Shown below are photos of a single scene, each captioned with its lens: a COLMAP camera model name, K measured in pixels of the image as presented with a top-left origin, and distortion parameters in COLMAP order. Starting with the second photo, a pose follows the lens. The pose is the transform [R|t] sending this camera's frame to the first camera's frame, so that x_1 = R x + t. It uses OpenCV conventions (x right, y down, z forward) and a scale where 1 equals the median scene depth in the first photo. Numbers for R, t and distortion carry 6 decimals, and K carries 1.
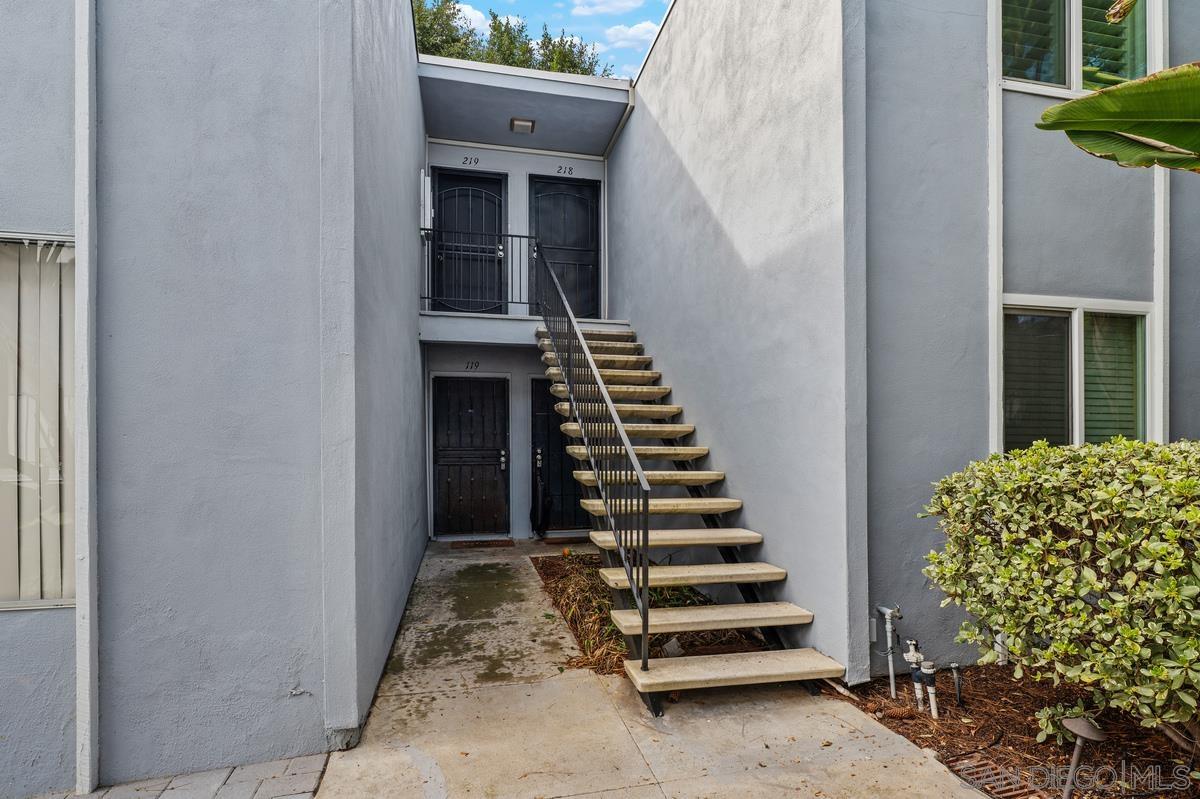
lens RADIAL K [[599.3, 0, 596.7], [0, 599.3, 442.3], [0, 0, 1]] dist [-0.000053, -0.000012]
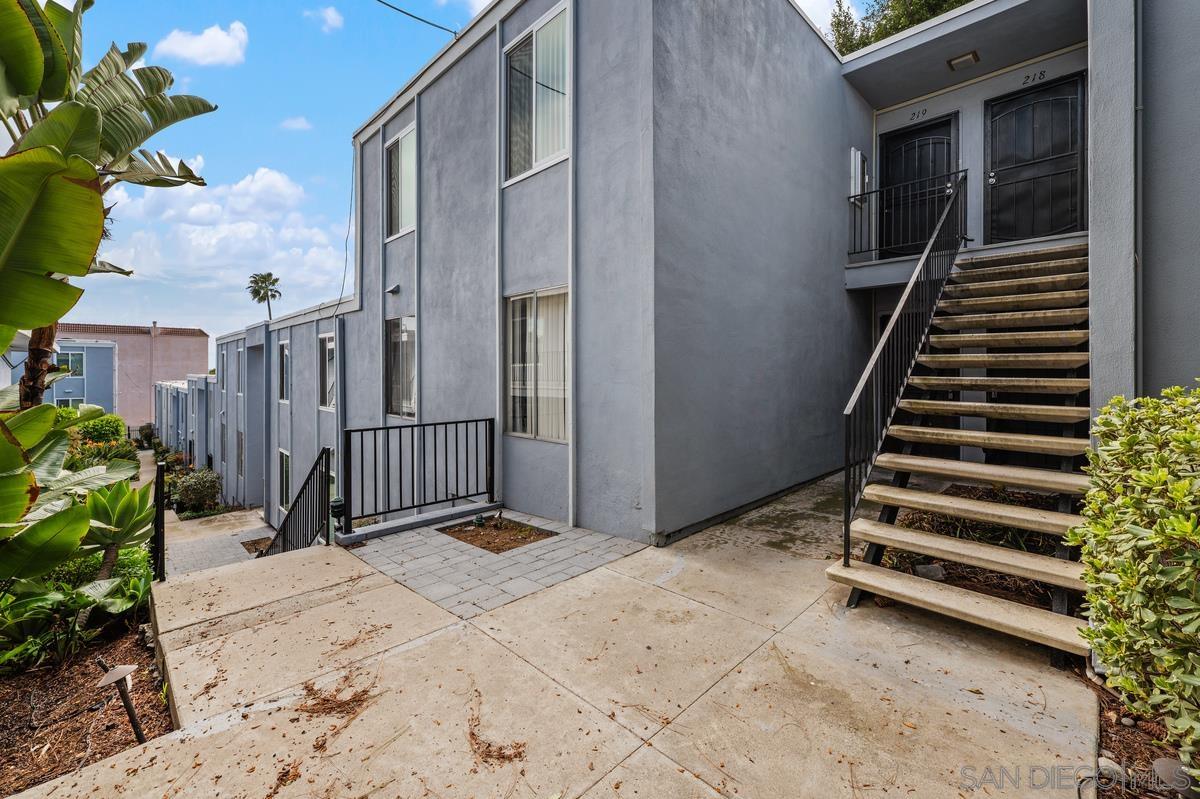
lens RADIAL K [[491.1, 0, 592.9], [0, 491.1, 376.2], [0, 0, 1]] dist [-0.001415, -0.000199]
pose [[0.528321, 0.006919, -0.849017, 0.507088], [0.000376, 0.999965, 0.008384, -0.002186], [0.849045, -0.004749, 0.528300, 0.053273]]
